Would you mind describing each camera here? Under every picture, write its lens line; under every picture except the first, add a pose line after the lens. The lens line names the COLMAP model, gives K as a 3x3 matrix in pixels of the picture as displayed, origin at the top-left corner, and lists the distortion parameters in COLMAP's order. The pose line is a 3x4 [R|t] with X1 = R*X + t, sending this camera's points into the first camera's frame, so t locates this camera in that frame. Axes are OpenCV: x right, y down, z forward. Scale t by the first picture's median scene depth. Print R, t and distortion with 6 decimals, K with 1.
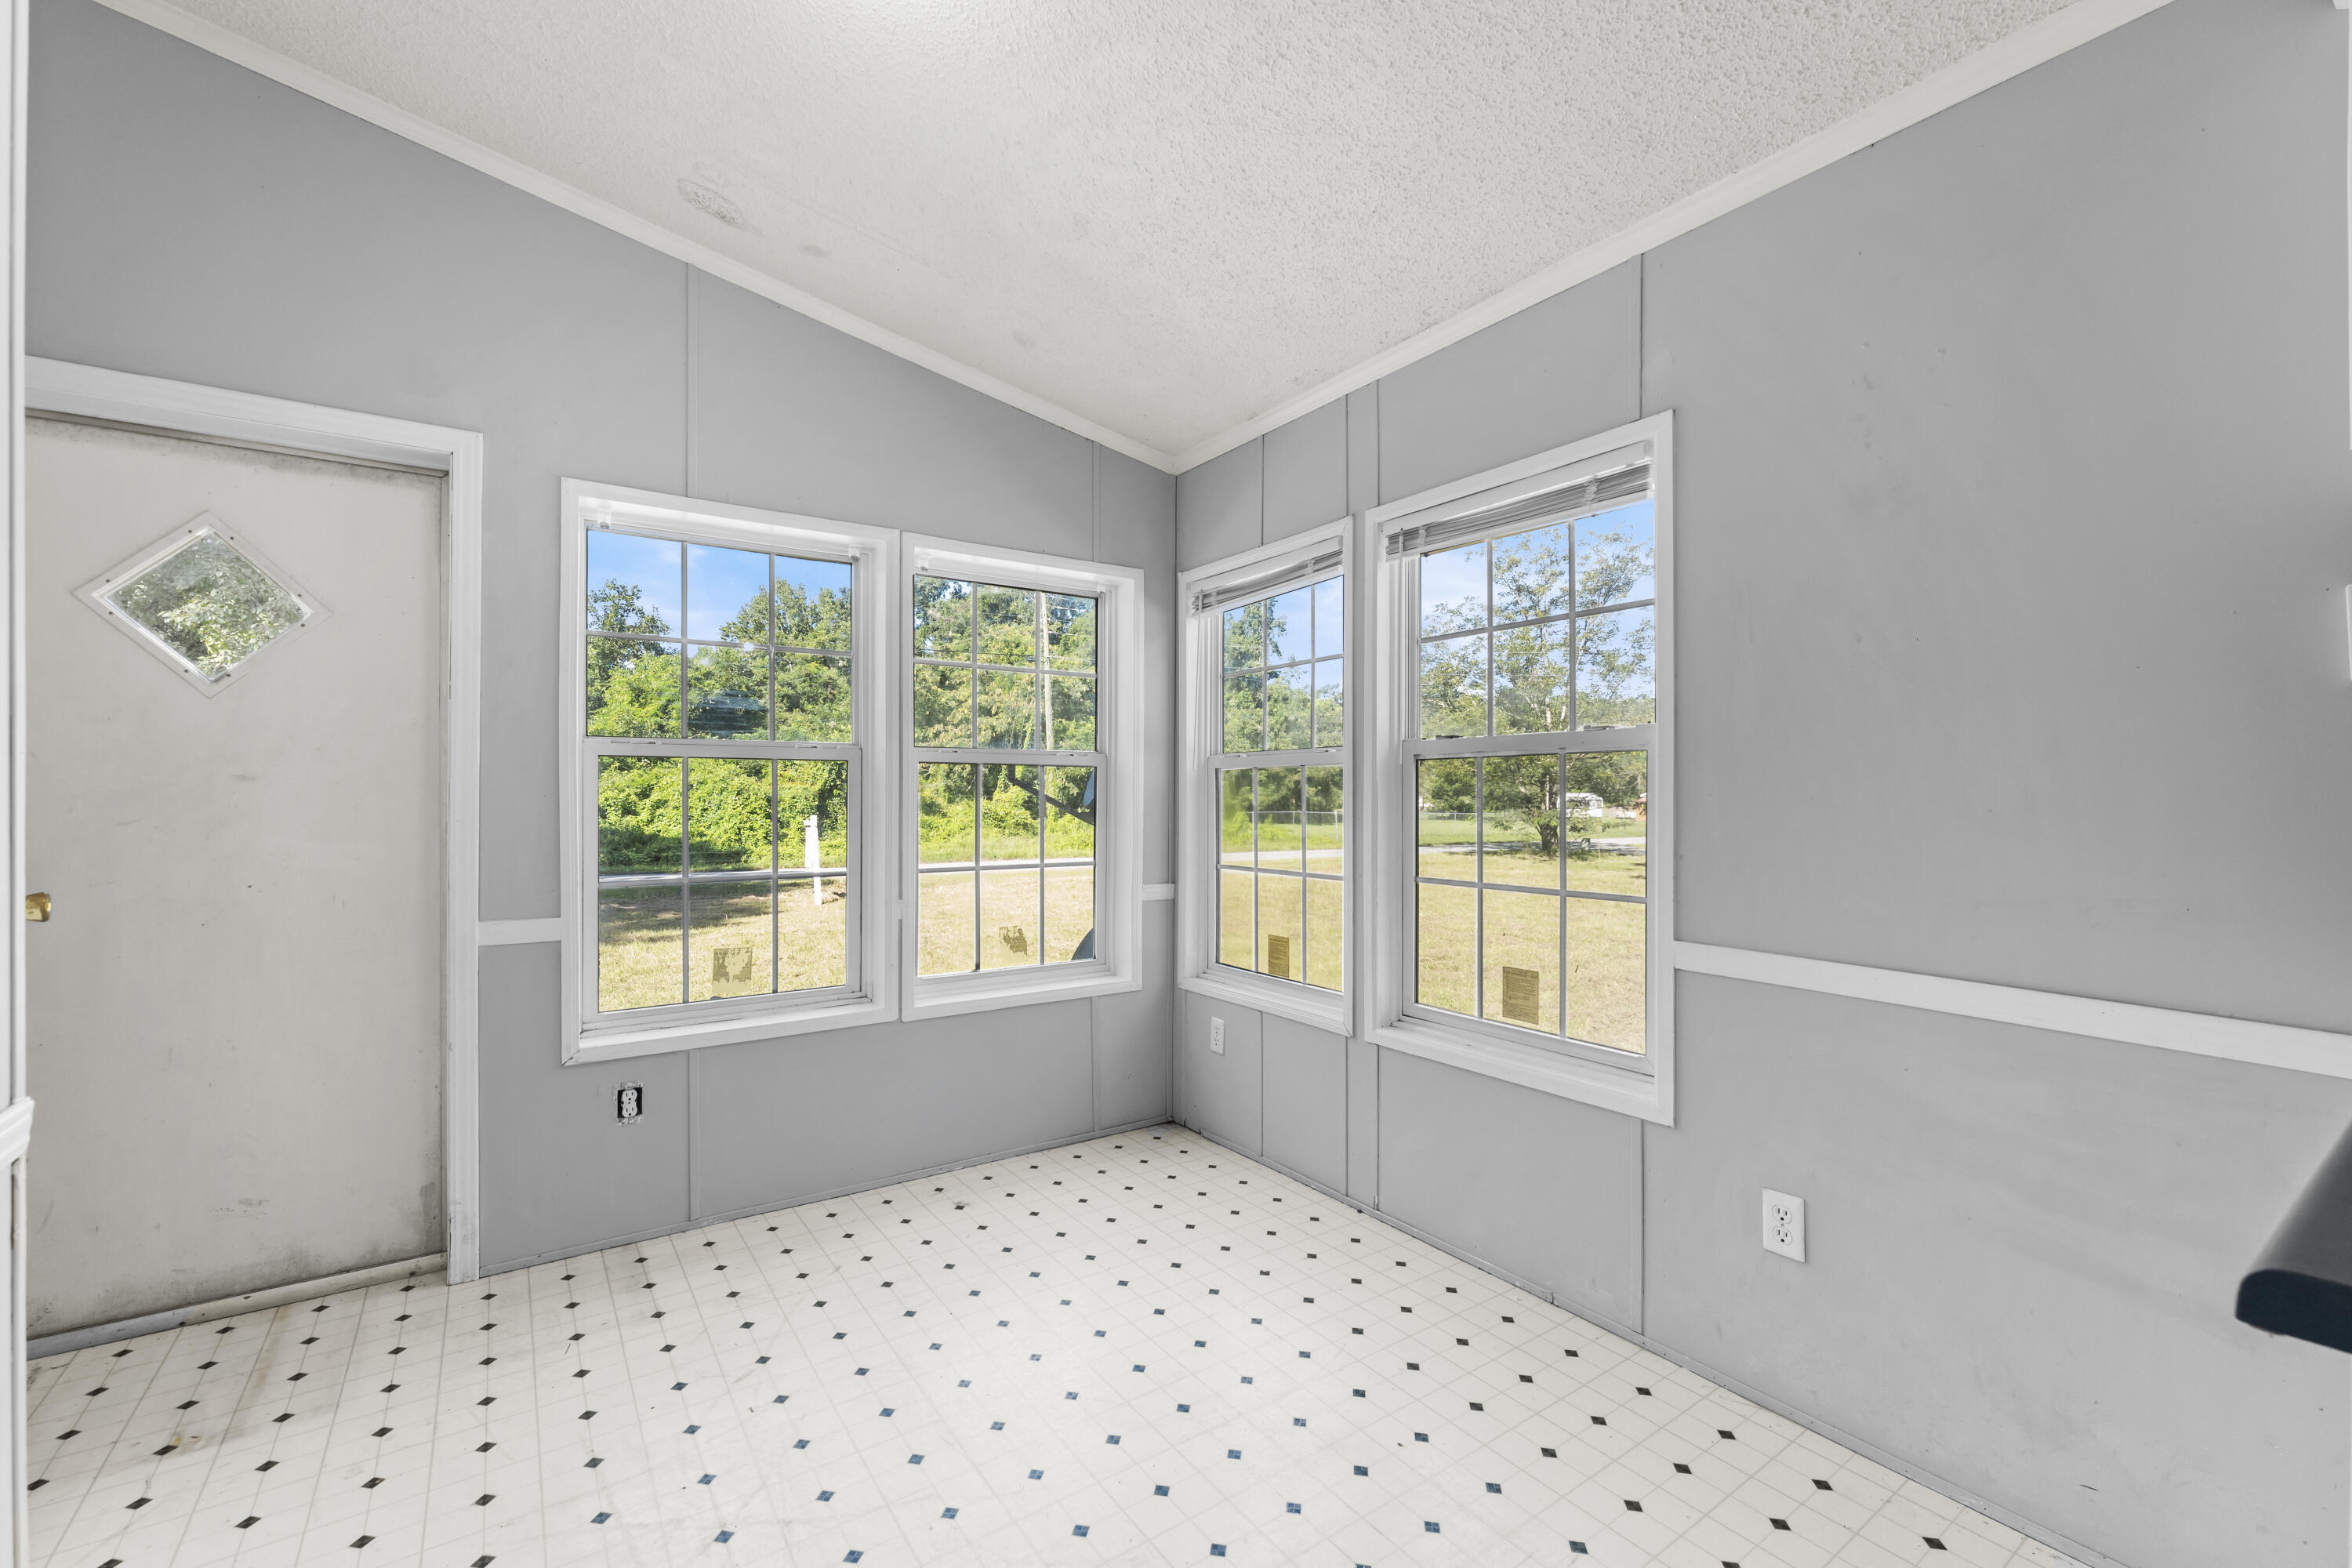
lens RADIAL K [[968.4, 0, 1157.3], [0, 968.4, 798.7], [0, 0, 1]] dist [0.003326, -0.001382]
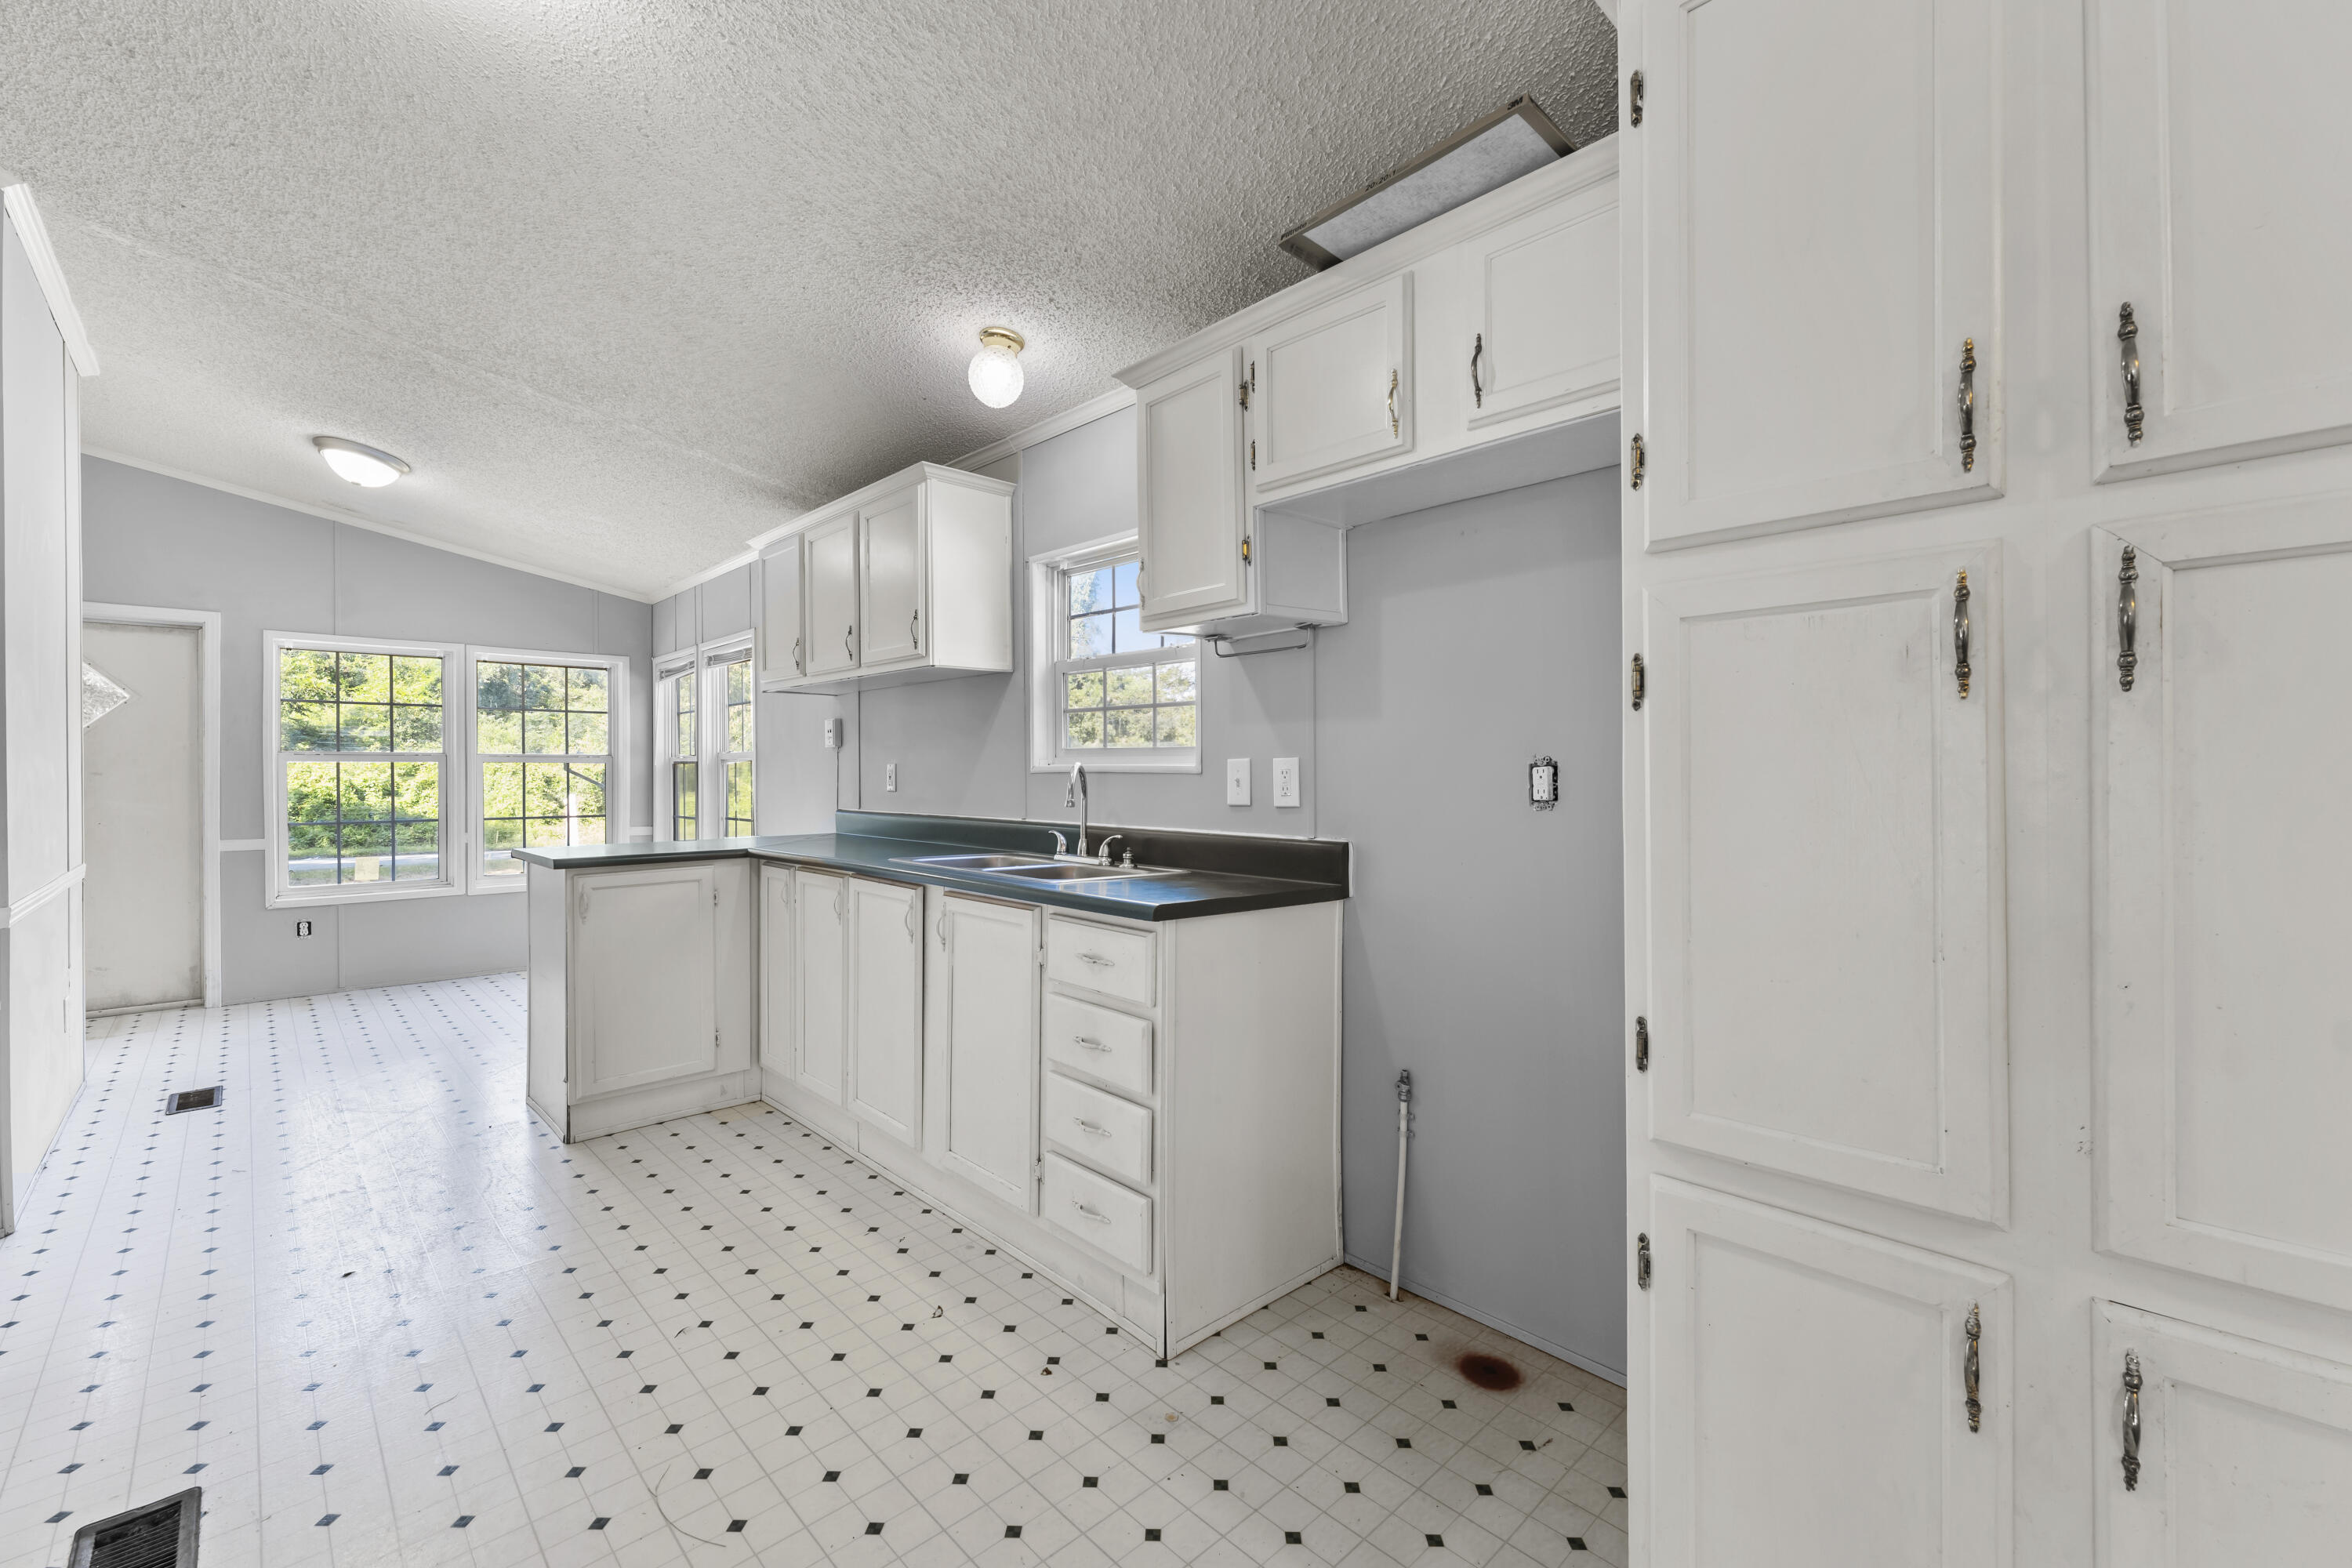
lens RADIAL K [[968.4, 0, 1167.8], [0, 968.4, 781.5], [0, 0, 1]] dist [0.003326, -0.001382]
pose [[0.986248, -0.005004, 0.165199, 0.897437], [0.004119, 0.999975, 0.005698, -0.005919], [-0.165224, -0.004939, 0.986244, -1.294757]]
